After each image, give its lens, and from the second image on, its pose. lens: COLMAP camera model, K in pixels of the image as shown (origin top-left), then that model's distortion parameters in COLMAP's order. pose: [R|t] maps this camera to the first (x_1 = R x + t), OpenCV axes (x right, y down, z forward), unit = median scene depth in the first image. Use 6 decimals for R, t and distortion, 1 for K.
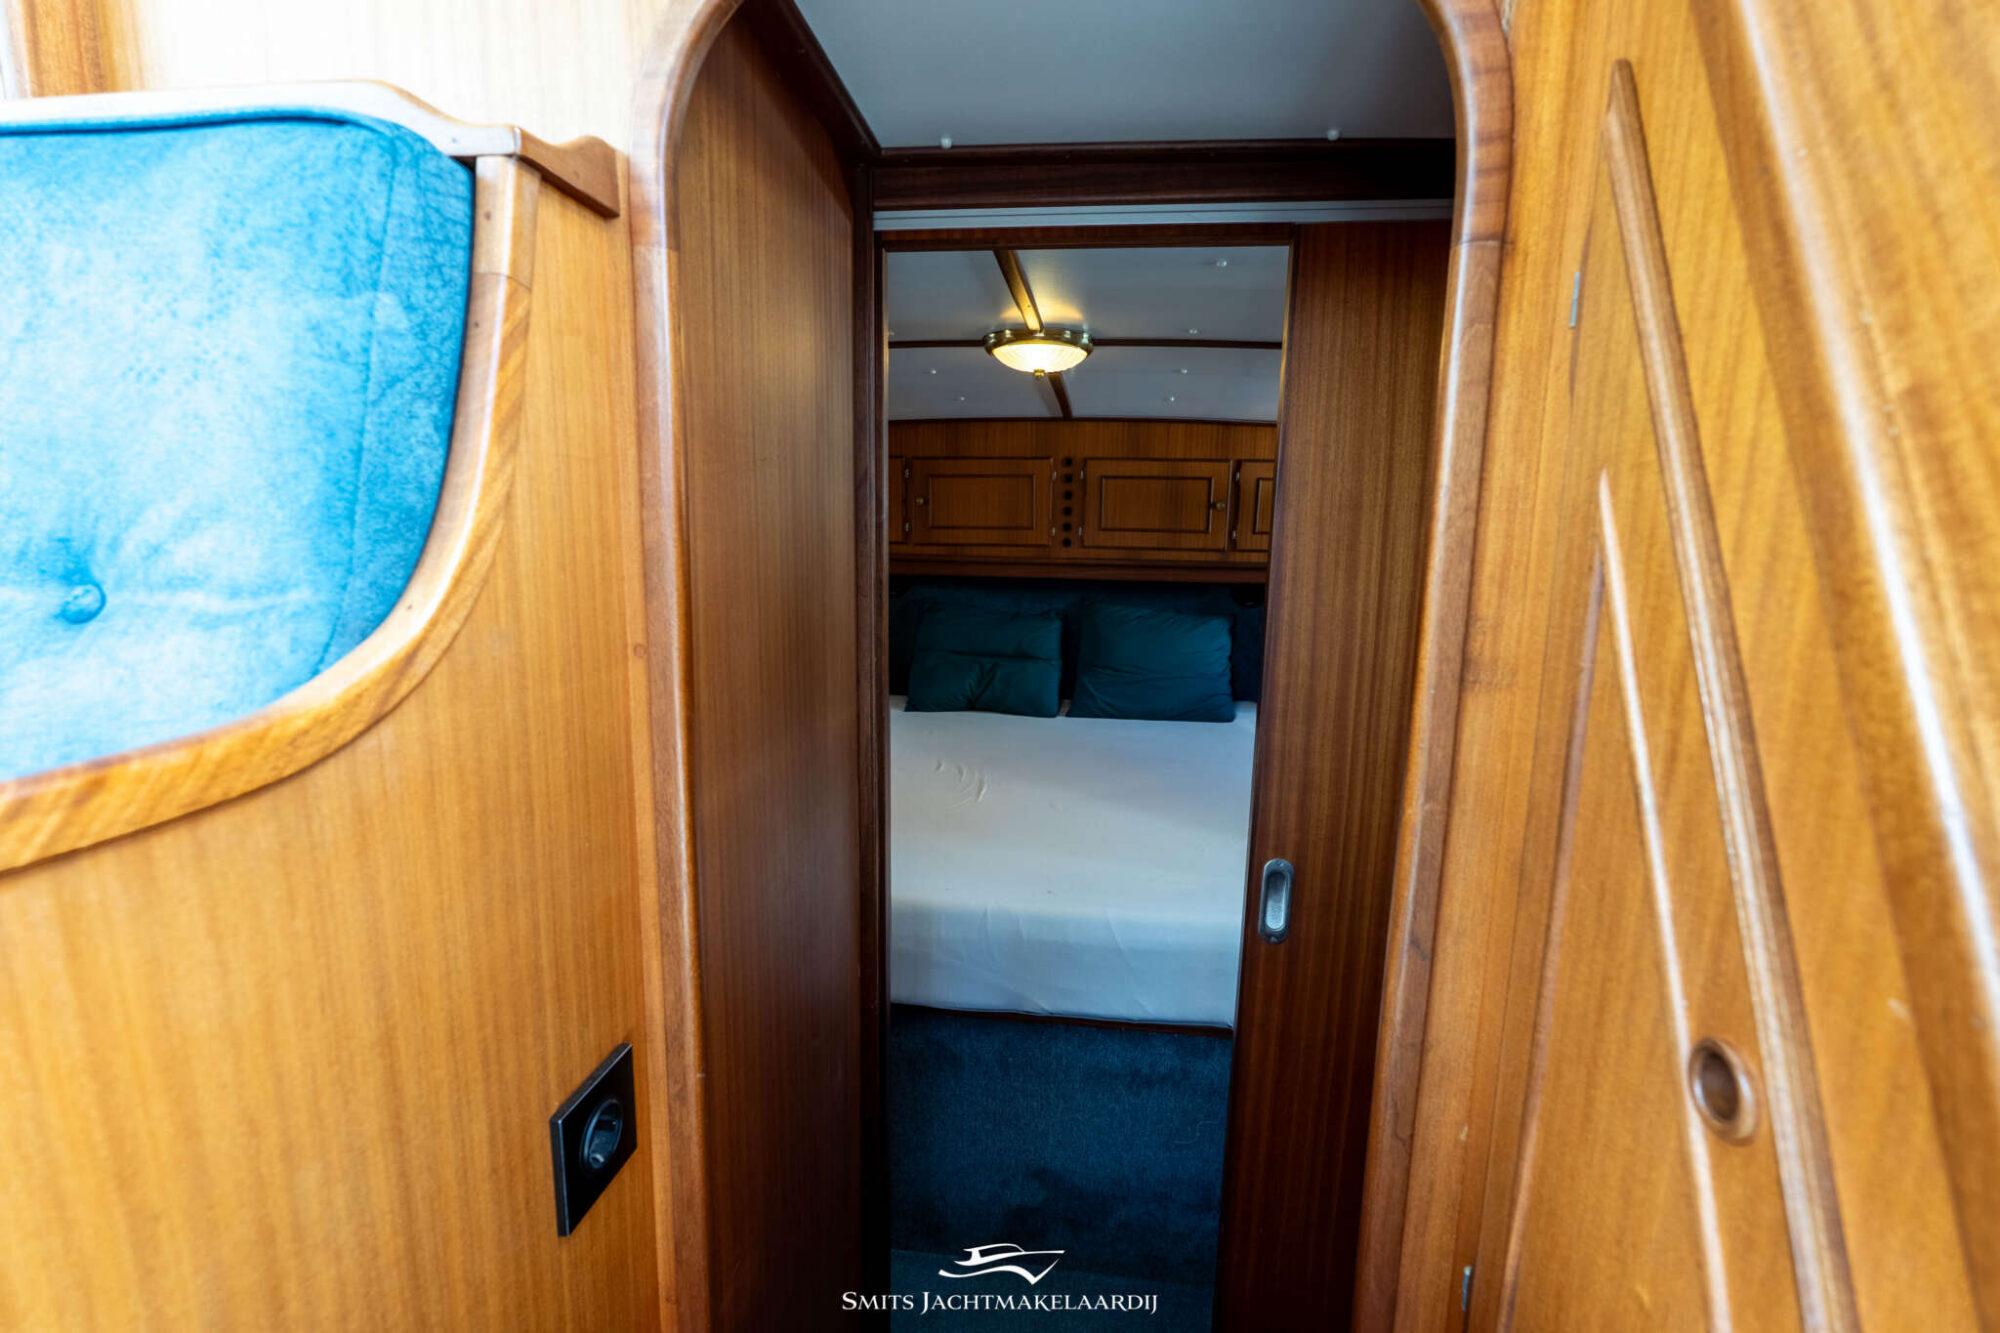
lens RADIAL K [[878.5, 0, 1000.0], [0, 878.5, 666.5], [0, 0, 1]] dist [-0.003997, 0.000295]
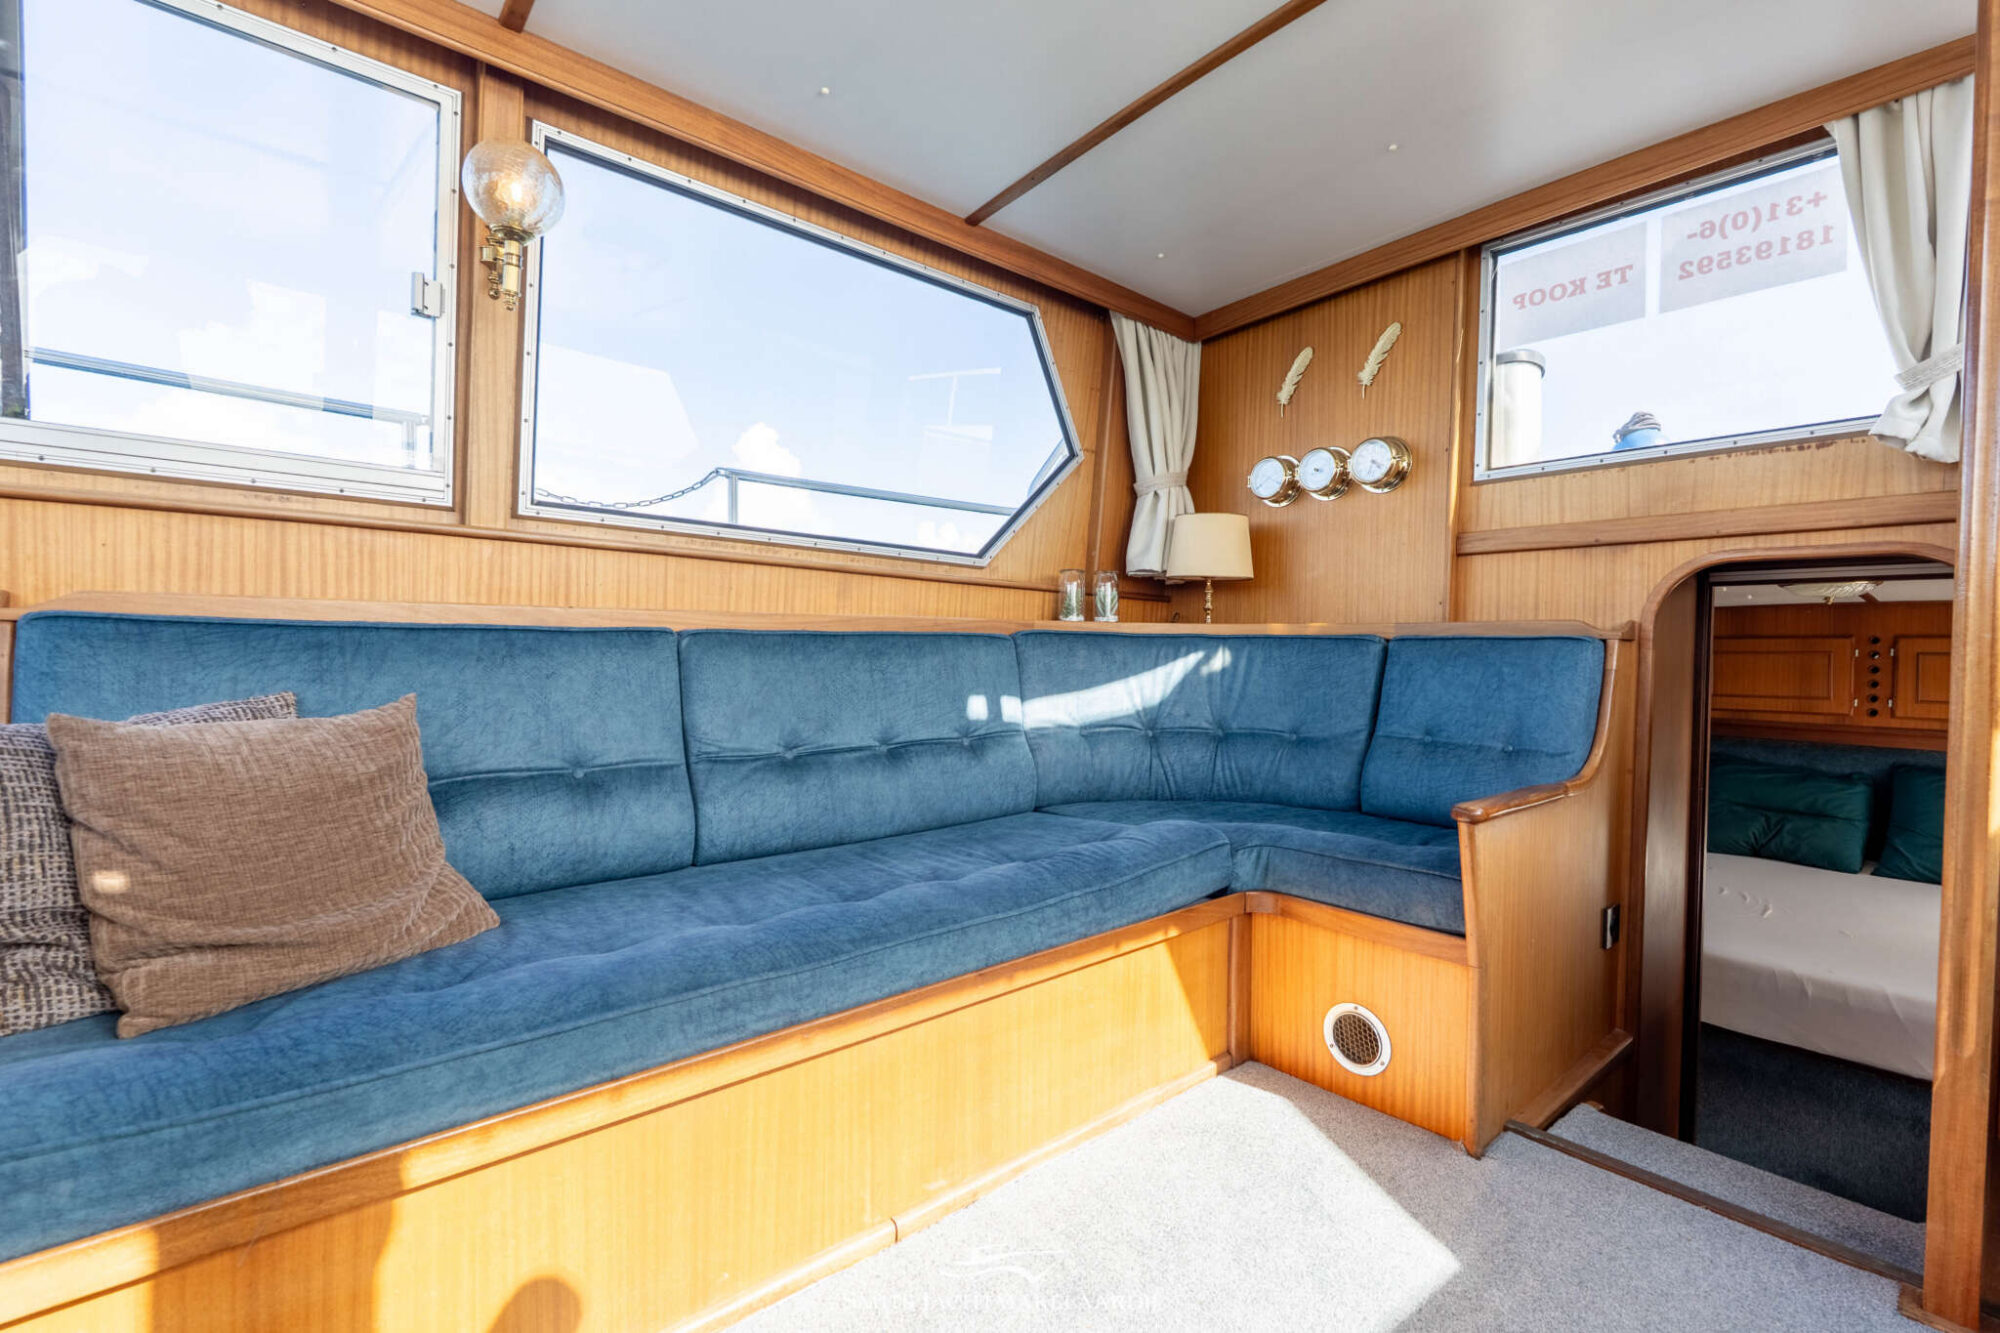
lens RADIAL K [[865.2, 0, 1012.4], [0, 865.2, 666.6], [0, 0, 1]] dist [-0.003573, -0.000406]
pose [[0.740788, 0.006916, -0.671703, 0.003468], [-0.108544, 0.988039, -0.109534, 0.035357], [0.662911, 0.154051, 0.732678, -0.507855]]
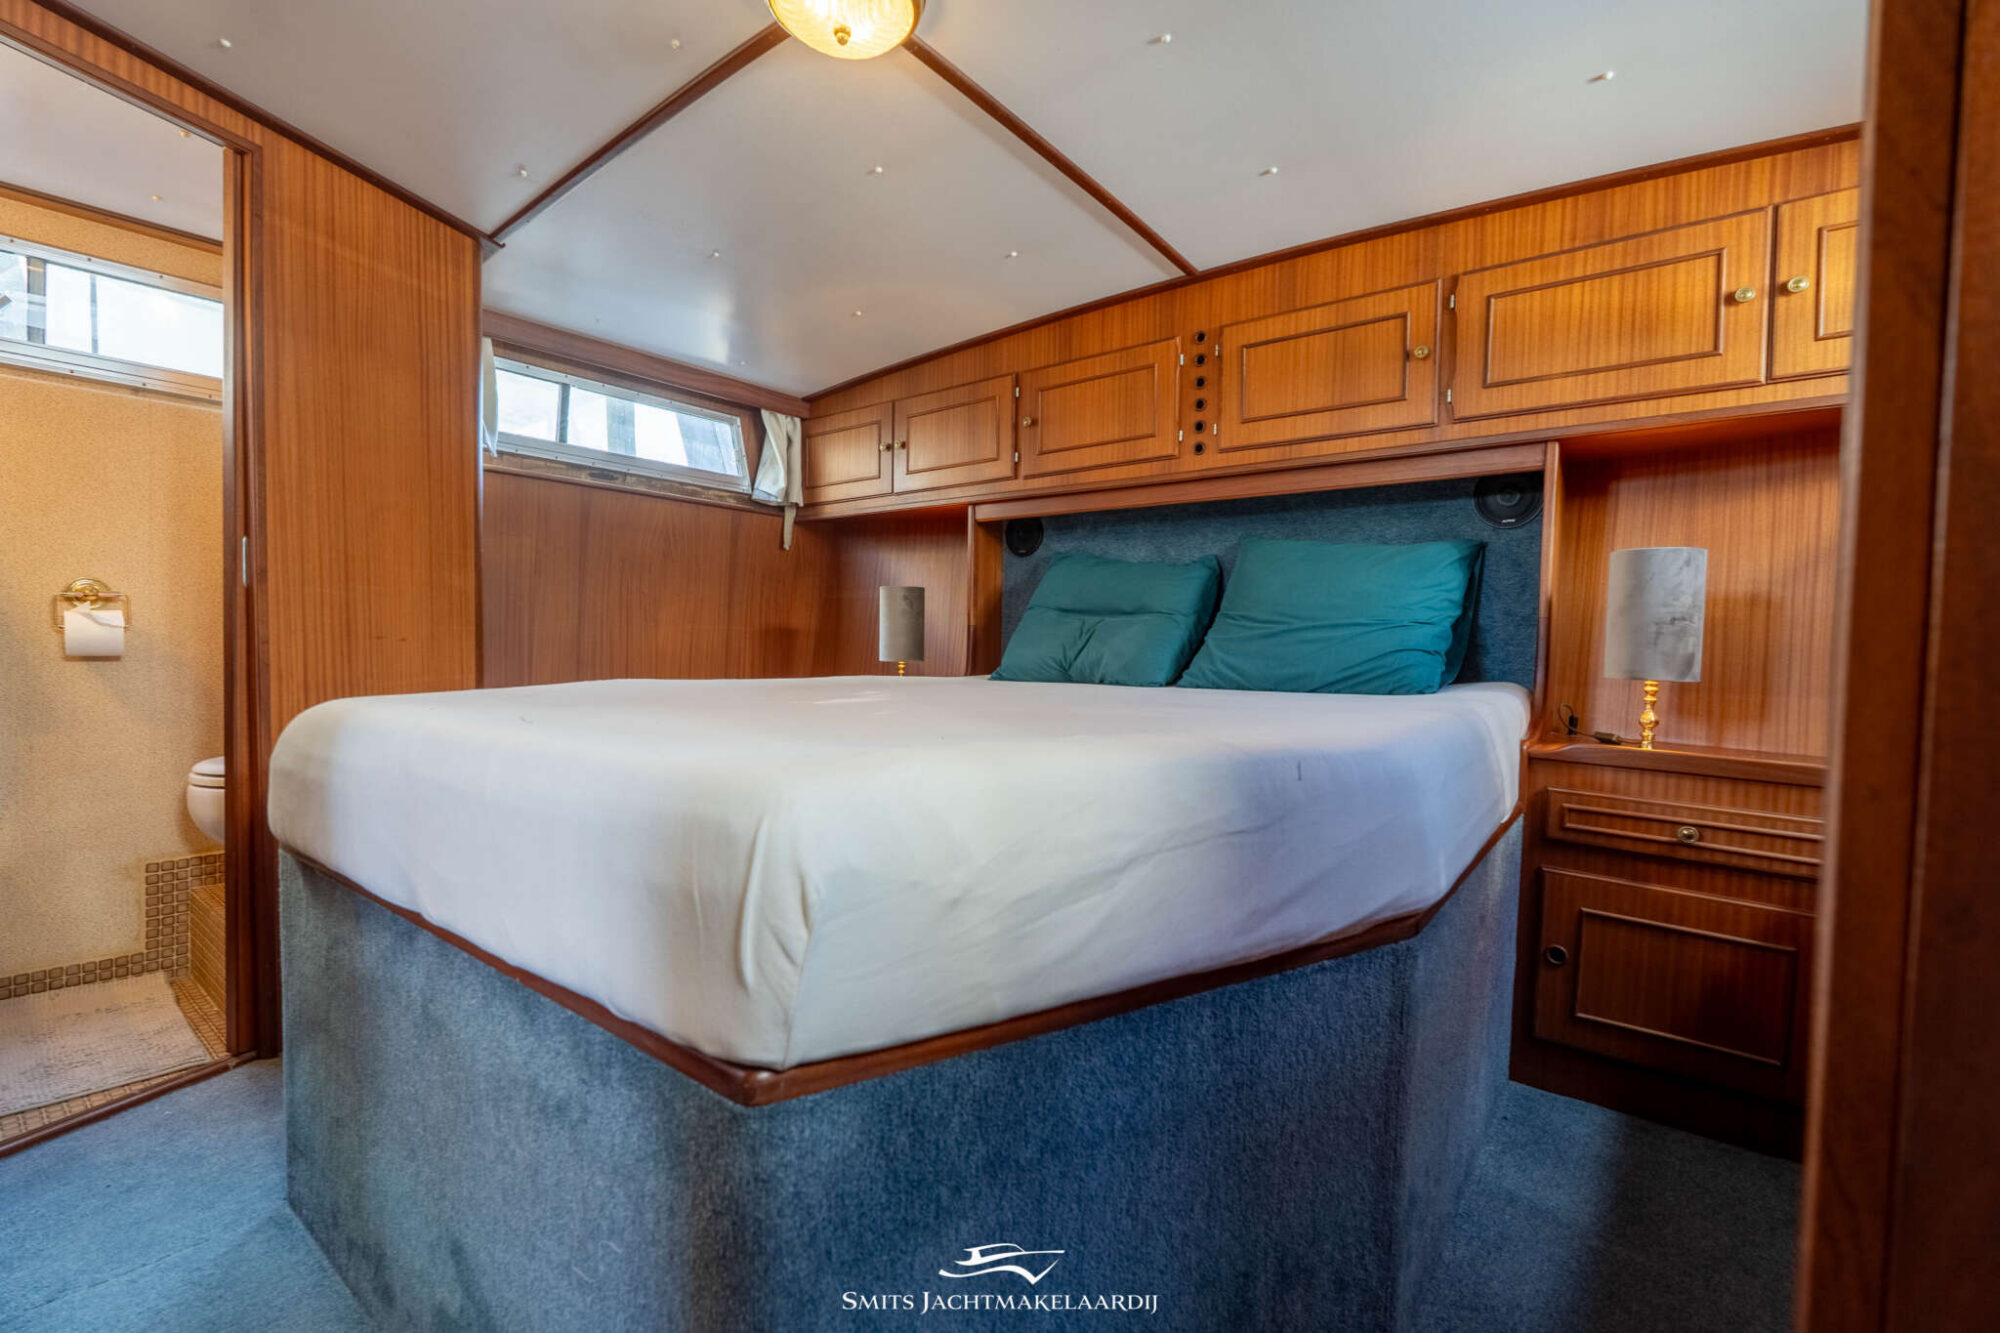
lens RADIAL K [[878.5, 0, 1000.0], [0, 878.5, 666.5], [0, 0, 1]] dist [-0.003997, 0.000295]
pose [[0.856935, 0.010903, -0.515309, 0.318611], [-0.087429, 0.988363, -0.124479, 0.141982], [0.507955, 0.151724, 0.847916, 0.353082]]
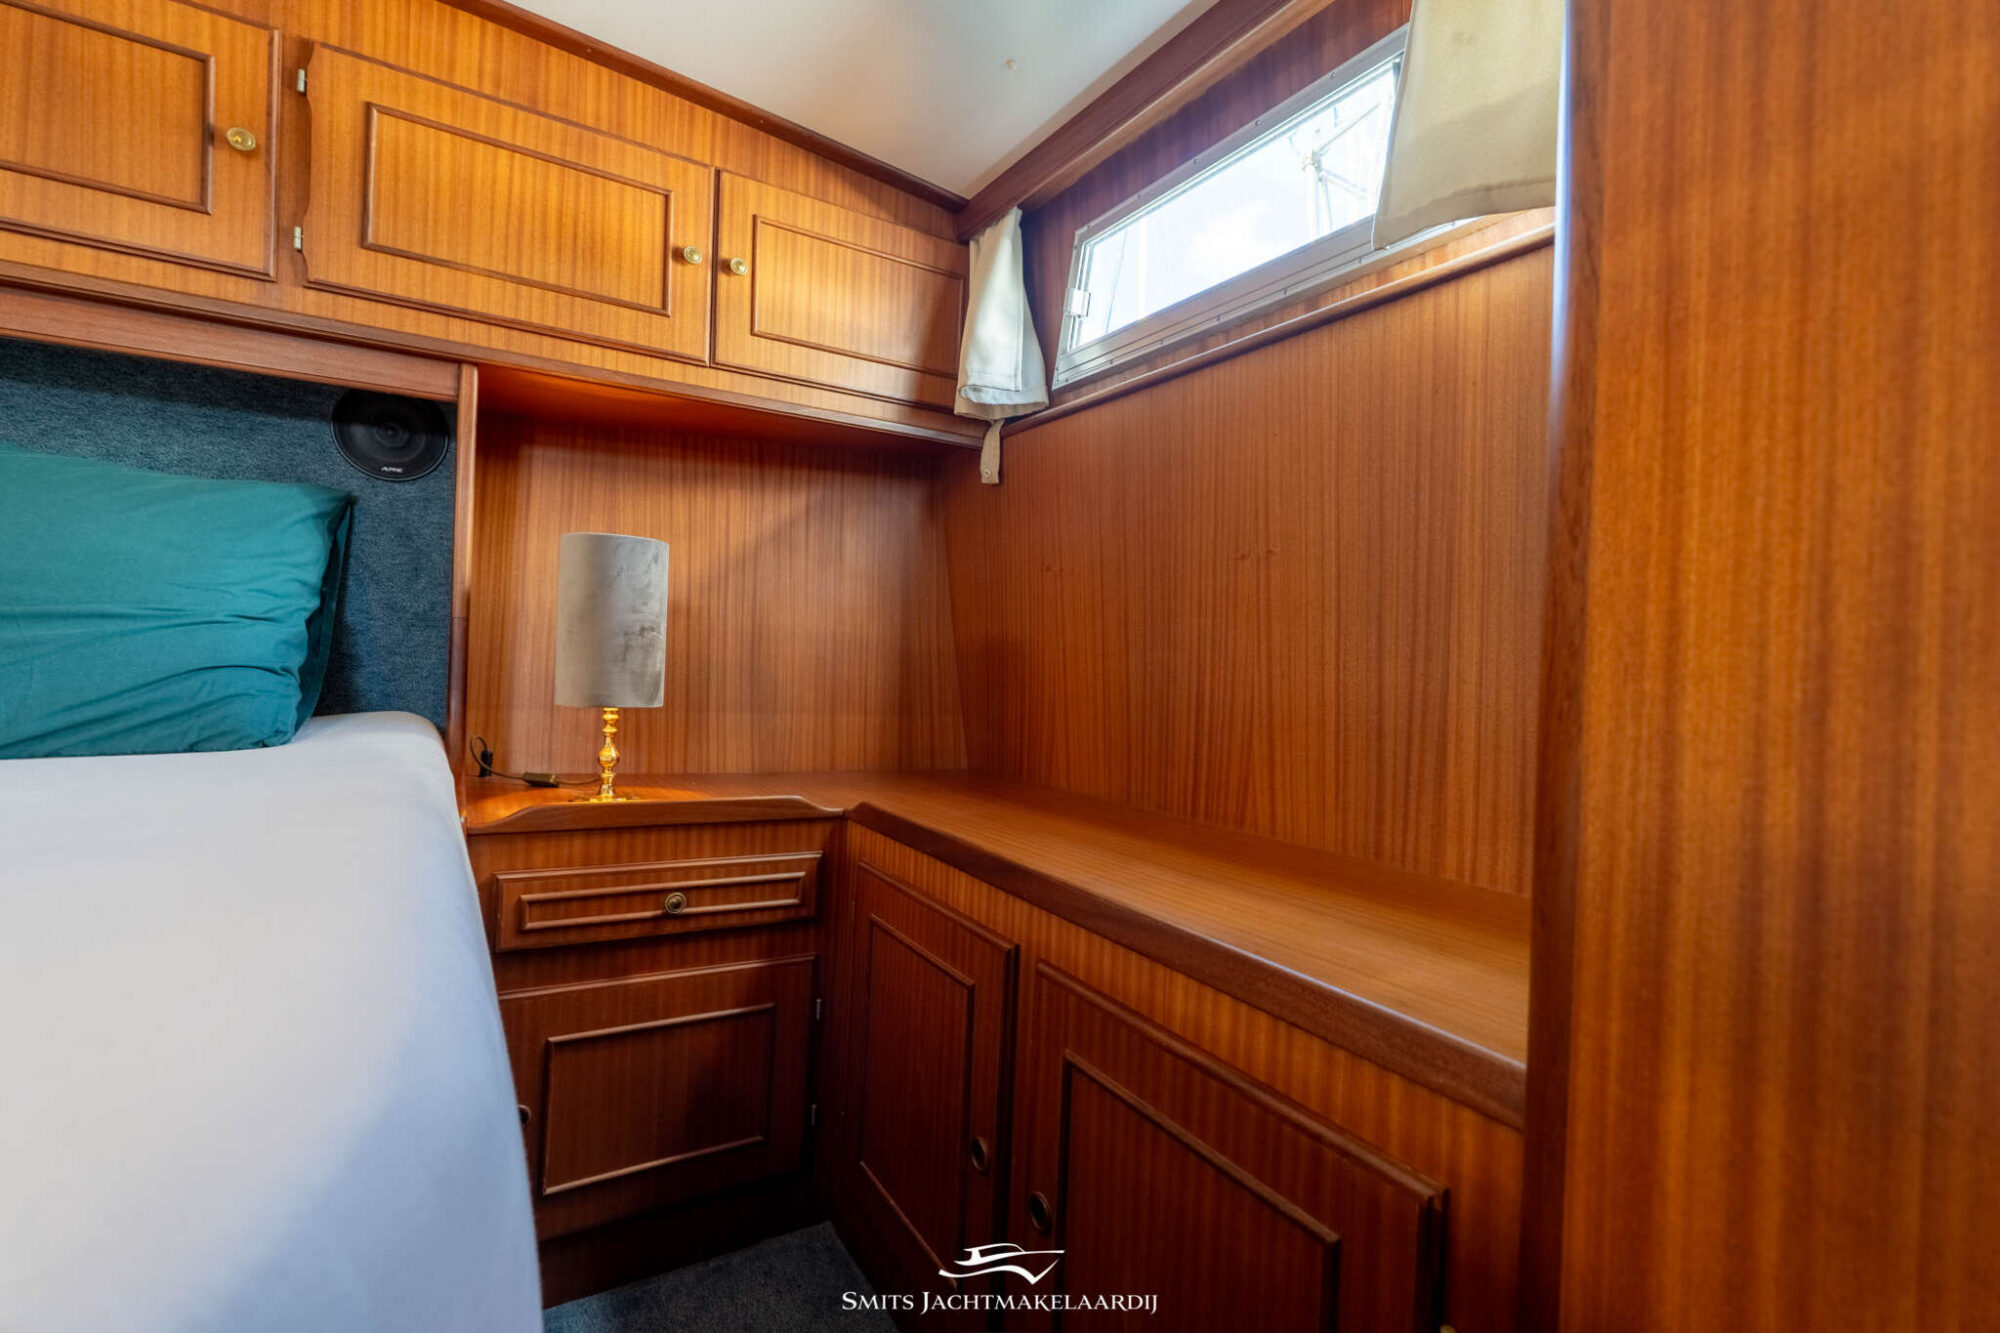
lens RADIAL K [[878.2, 0, 1004.1], [0, 878.2, 671.7], [0, 0, 1]] dist [-0.005103, 0.000780]
pose [[0.774830, -0.002908, 0.632163, 0.266357], [0.089294, 0.990467, -0.104889, 0.094191], [-0.625831, 0.137720, 0.767703, 0.566630]]
